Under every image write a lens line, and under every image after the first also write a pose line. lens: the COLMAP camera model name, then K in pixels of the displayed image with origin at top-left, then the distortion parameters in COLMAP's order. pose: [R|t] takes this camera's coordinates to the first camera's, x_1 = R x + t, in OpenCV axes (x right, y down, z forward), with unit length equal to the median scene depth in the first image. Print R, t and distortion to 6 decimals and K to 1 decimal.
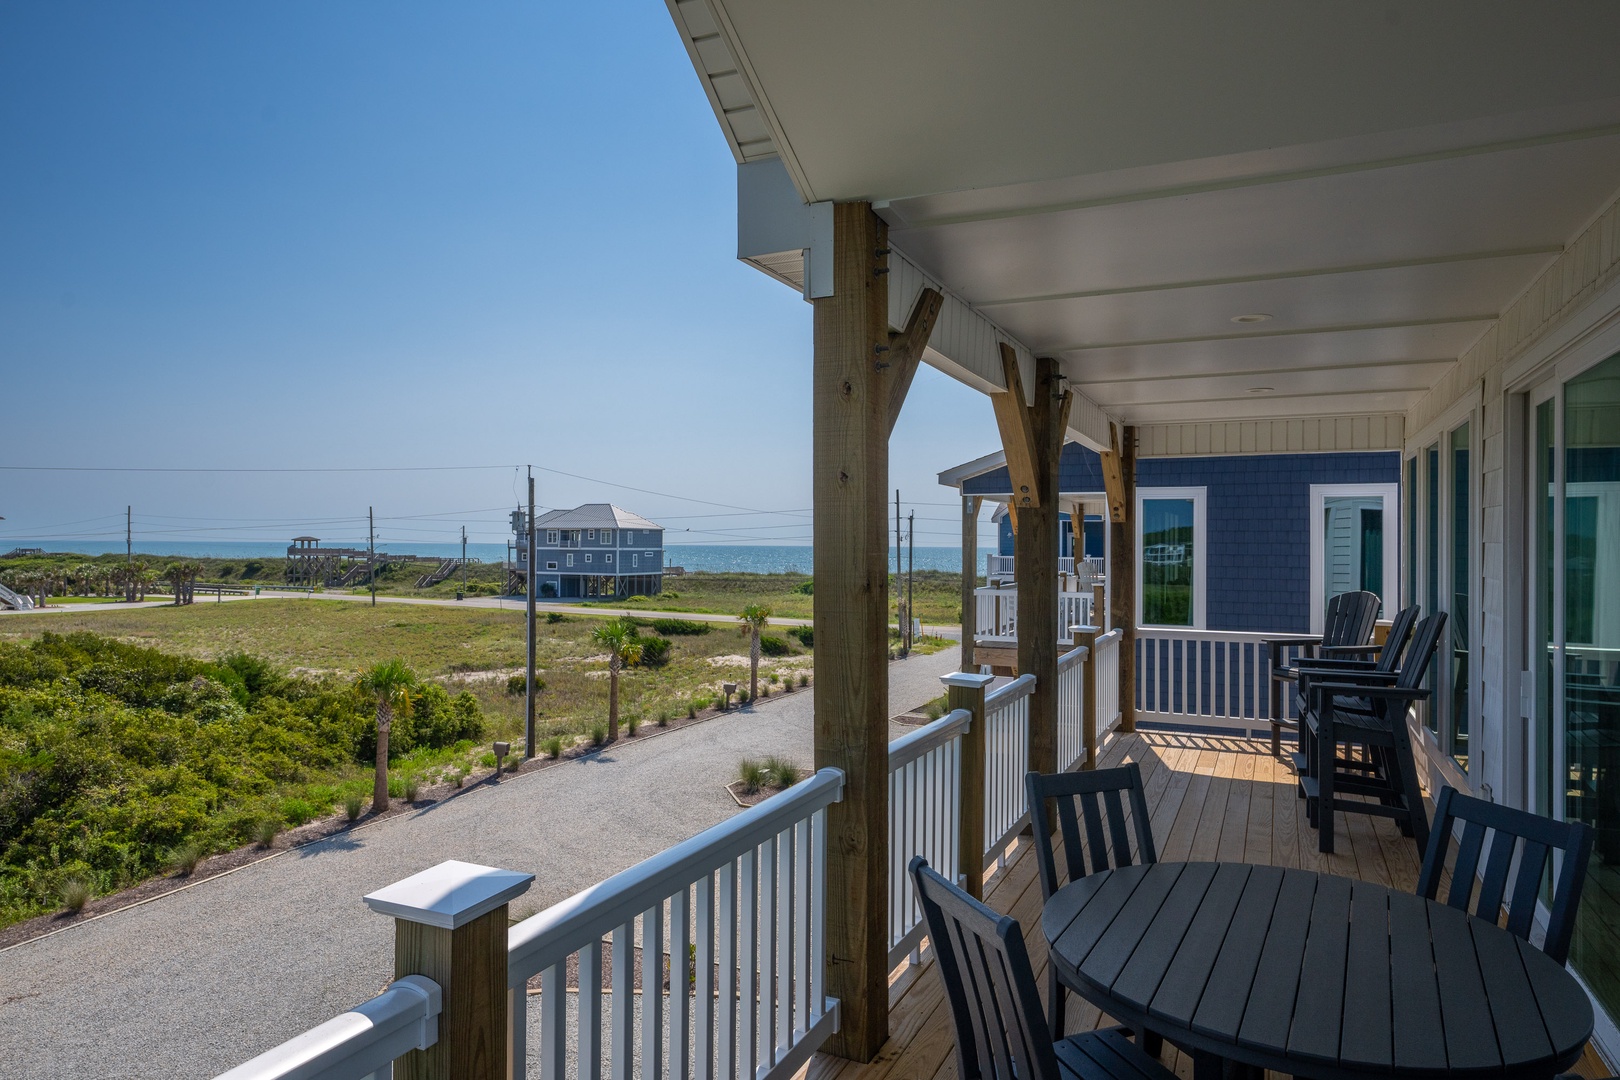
lens RADIAL K [[999.6, 0, 806.8], [0, 999.6, 528.1], [0, 0, 1]] dist [-0.036385, 0.044781]
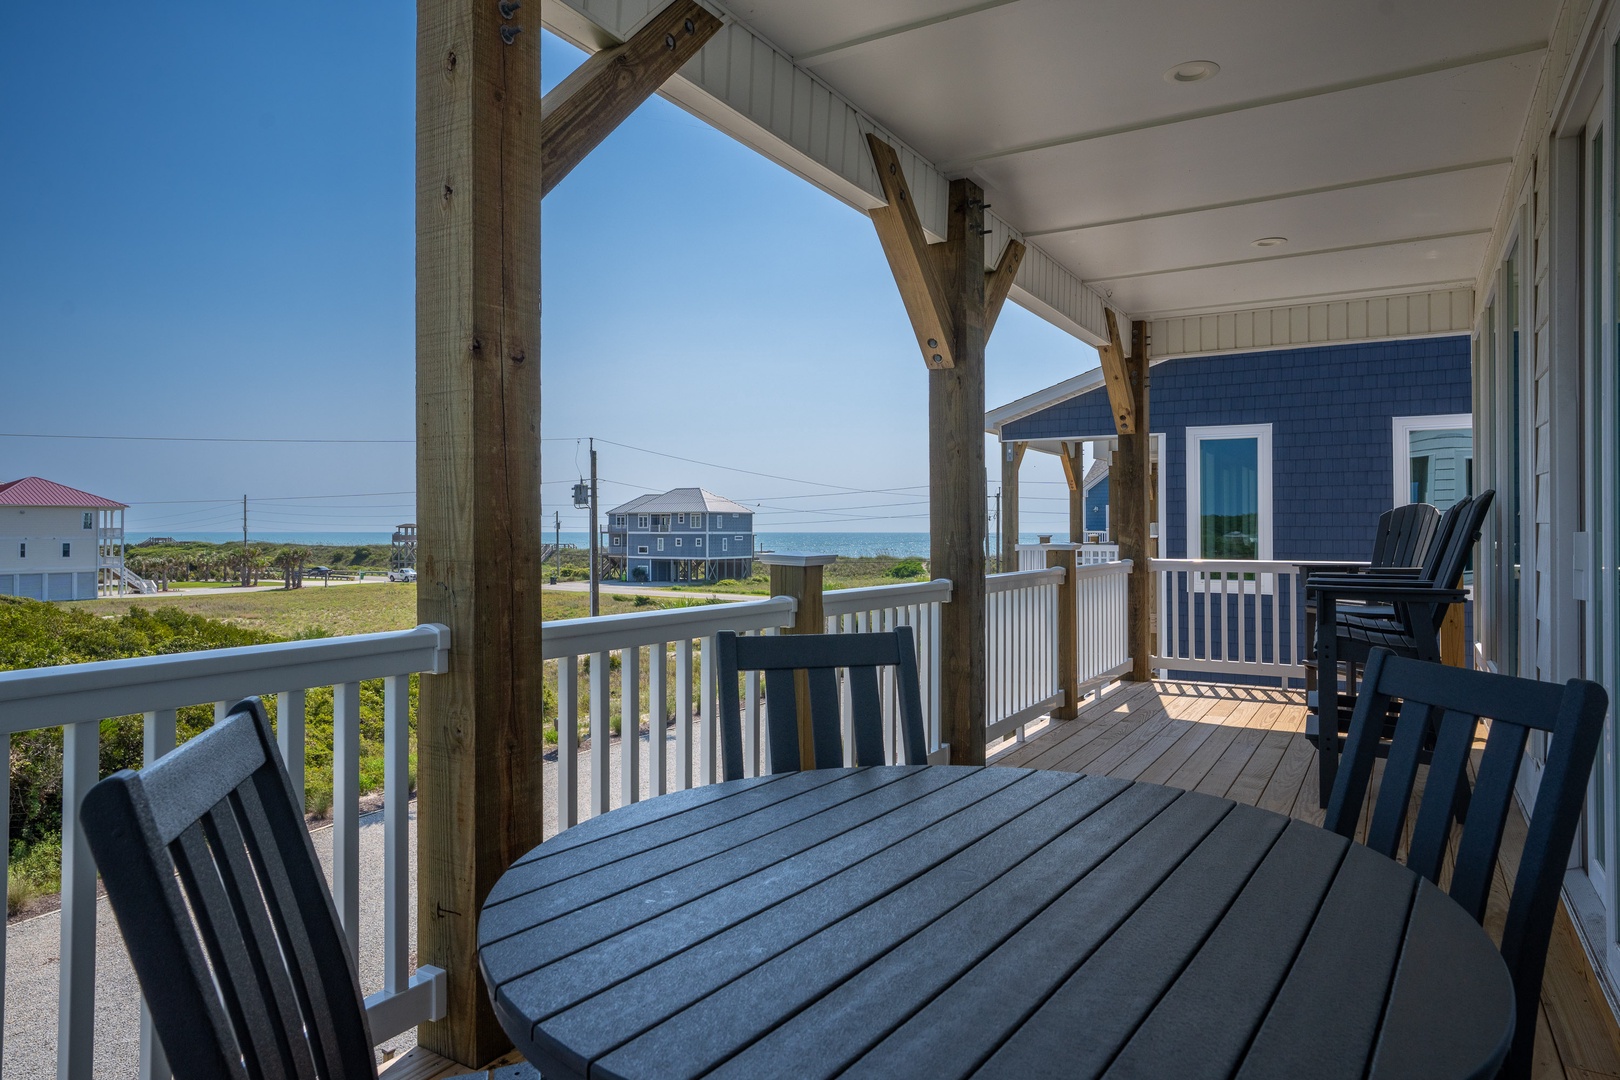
lens RADIAL K [[1003.7, 0, 817.2], [0, 1003.7, 515.2], [0, 0, 1]] dist [-0.029928, 0.040143]
pose [[0.996089, -0.007875, -0.088006, 0.067180], [0.007879, 0.999969, -0.000295, 0.033058], [0.088006, -0.000400, 0.996120, 0.068501]]
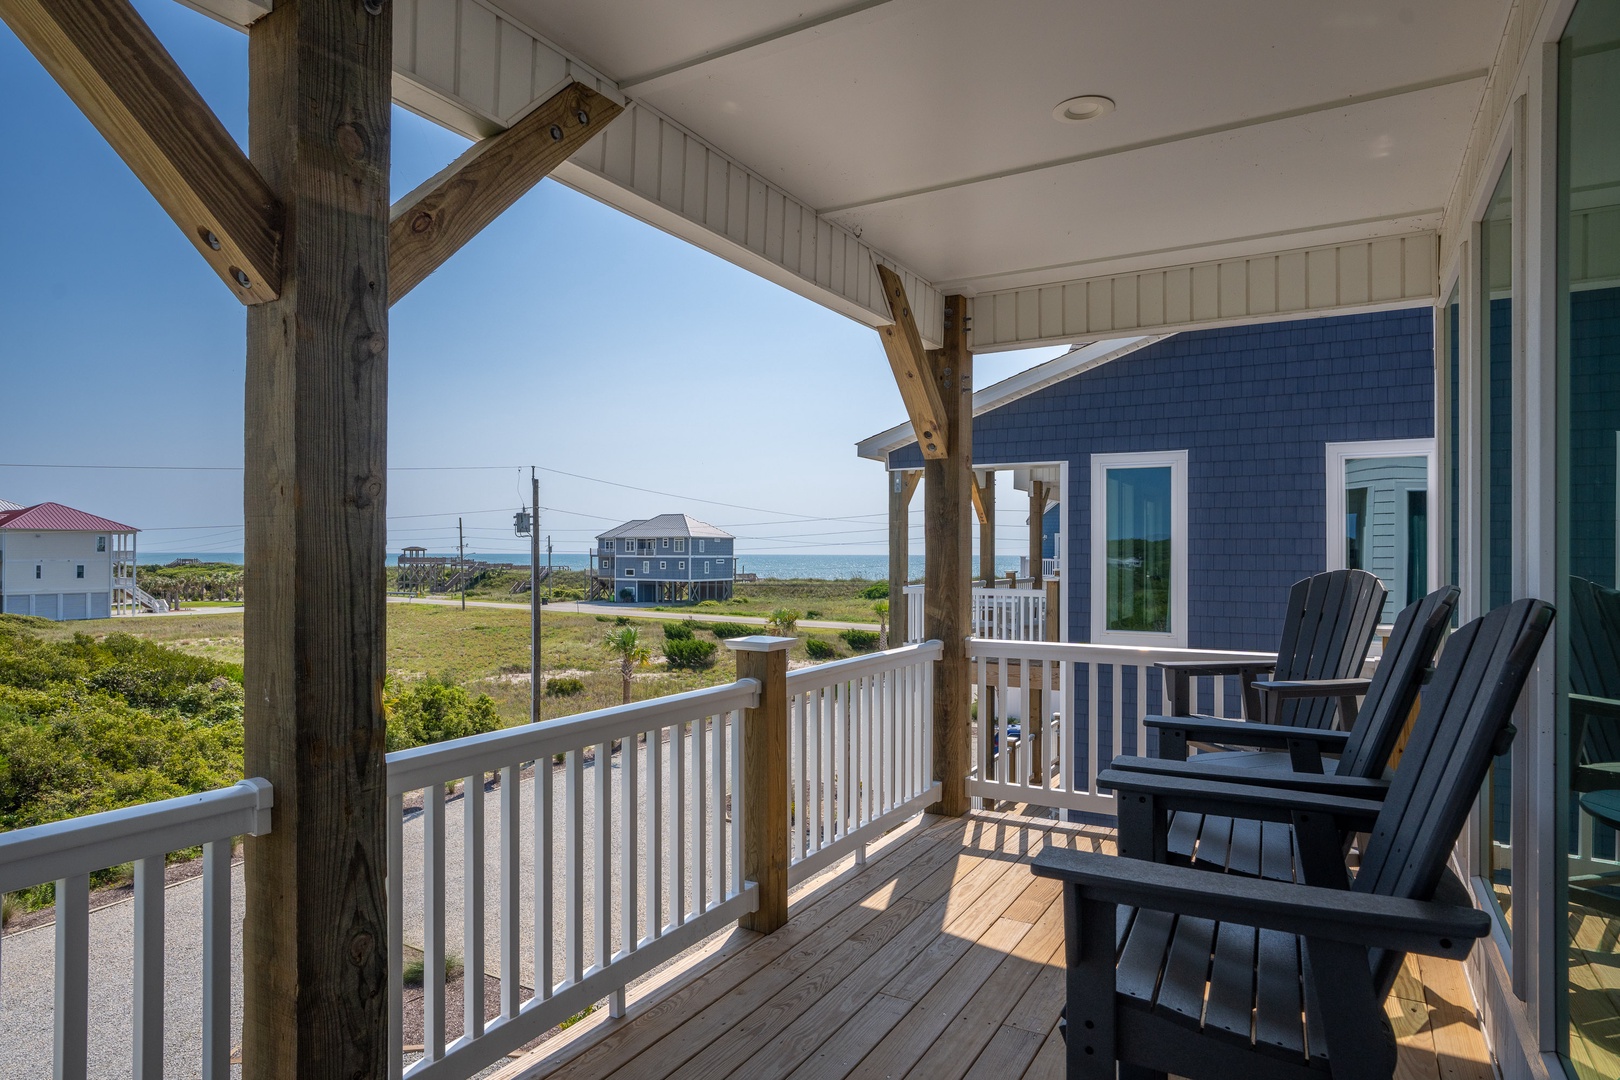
lens RADIAL K [[927.1, 0, 810.7], [0, 927.1, 545.5], [0, 0, 1]] dist [-0.040048, 0.033149]
pose [[0.996518, -0.004572, -0.083258, 0.153267], [0.005183, 0.999961, 0.007127, 0.022081], [0.083222, -0.007534, 0.996503, 0.241790]]
